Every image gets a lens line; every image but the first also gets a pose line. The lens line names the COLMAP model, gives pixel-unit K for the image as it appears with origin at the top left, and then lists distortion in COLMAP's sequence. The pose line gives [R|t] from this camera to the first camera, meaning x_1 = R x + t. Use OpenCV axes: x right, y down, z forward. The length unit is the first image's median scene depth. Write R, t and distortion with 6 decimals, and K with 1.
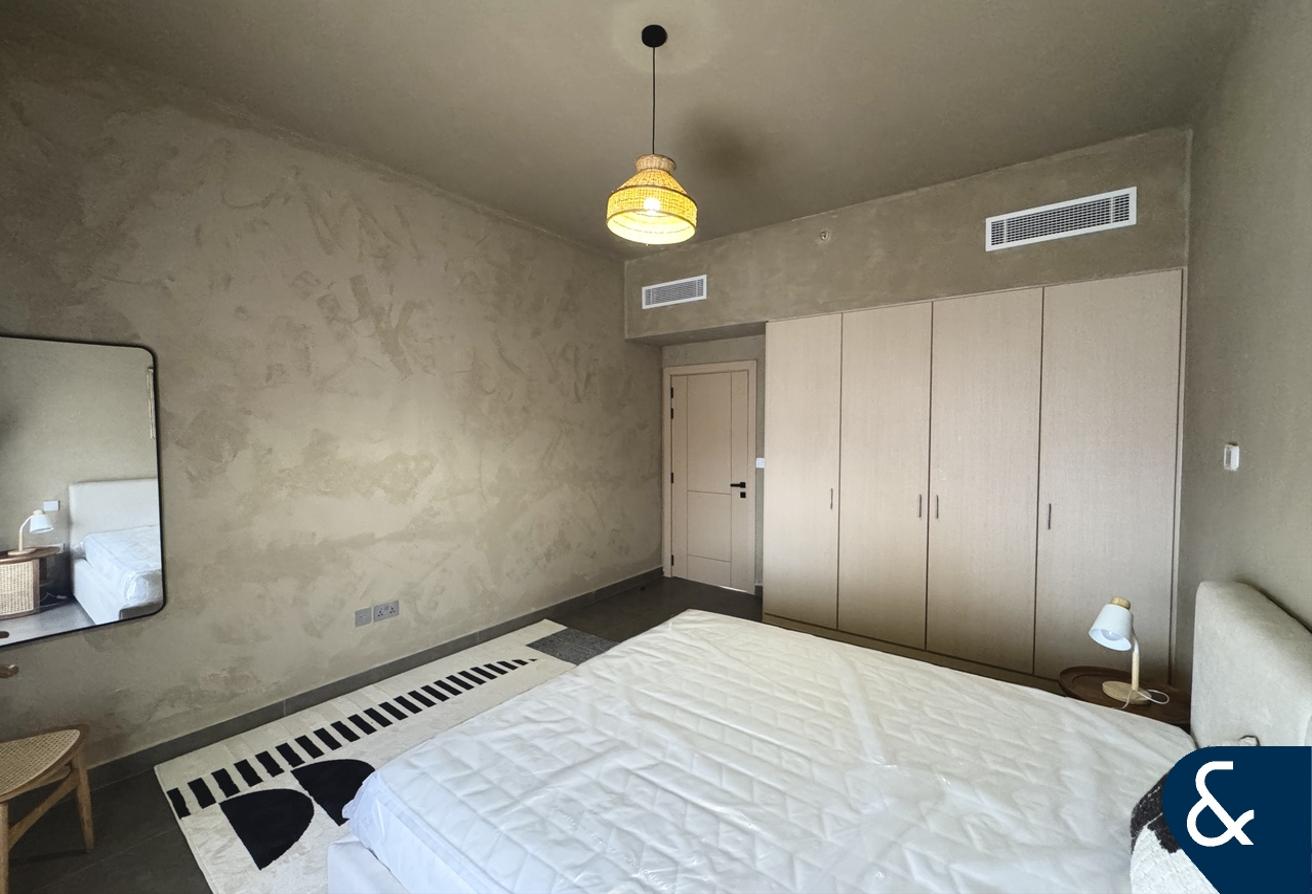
lens RADIAL K [[523.7, 0, 656.0], [0, 523.7, 447.0], [0, 0, 1]] dist [-0.002293, -0.000065]
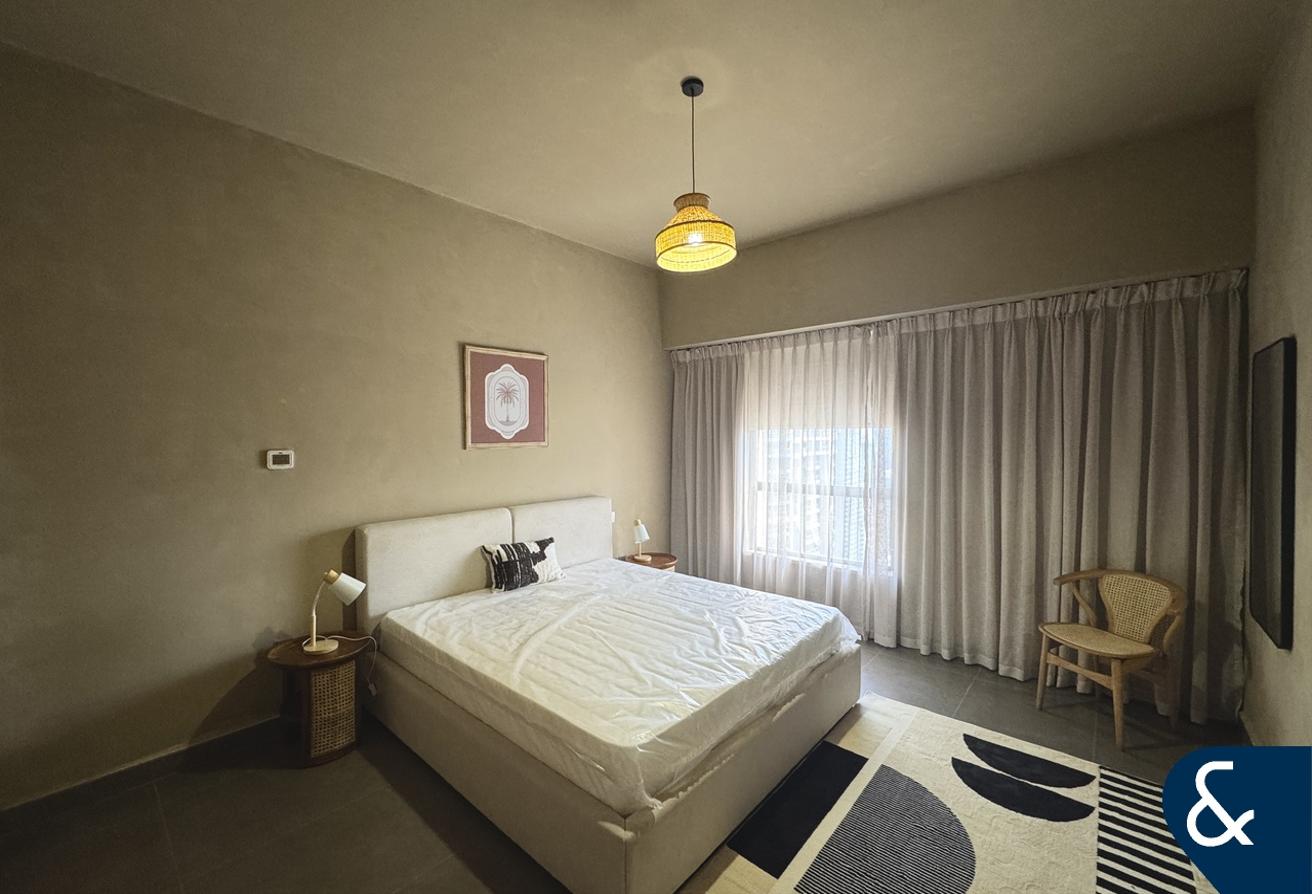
lens RADIAL K [[523.7, 0, 656.0], [0, 523.7, 447.0], [0, 0, 1]] dist [-0.002293, -0.000065]
pose [[-0.997860, 0.005114, 0.065188, 0.007689], [0.009073, 0.998123, 0.060570, -0.084142], [-0.064756, 0.061032, -0.996033, 2.163386]]
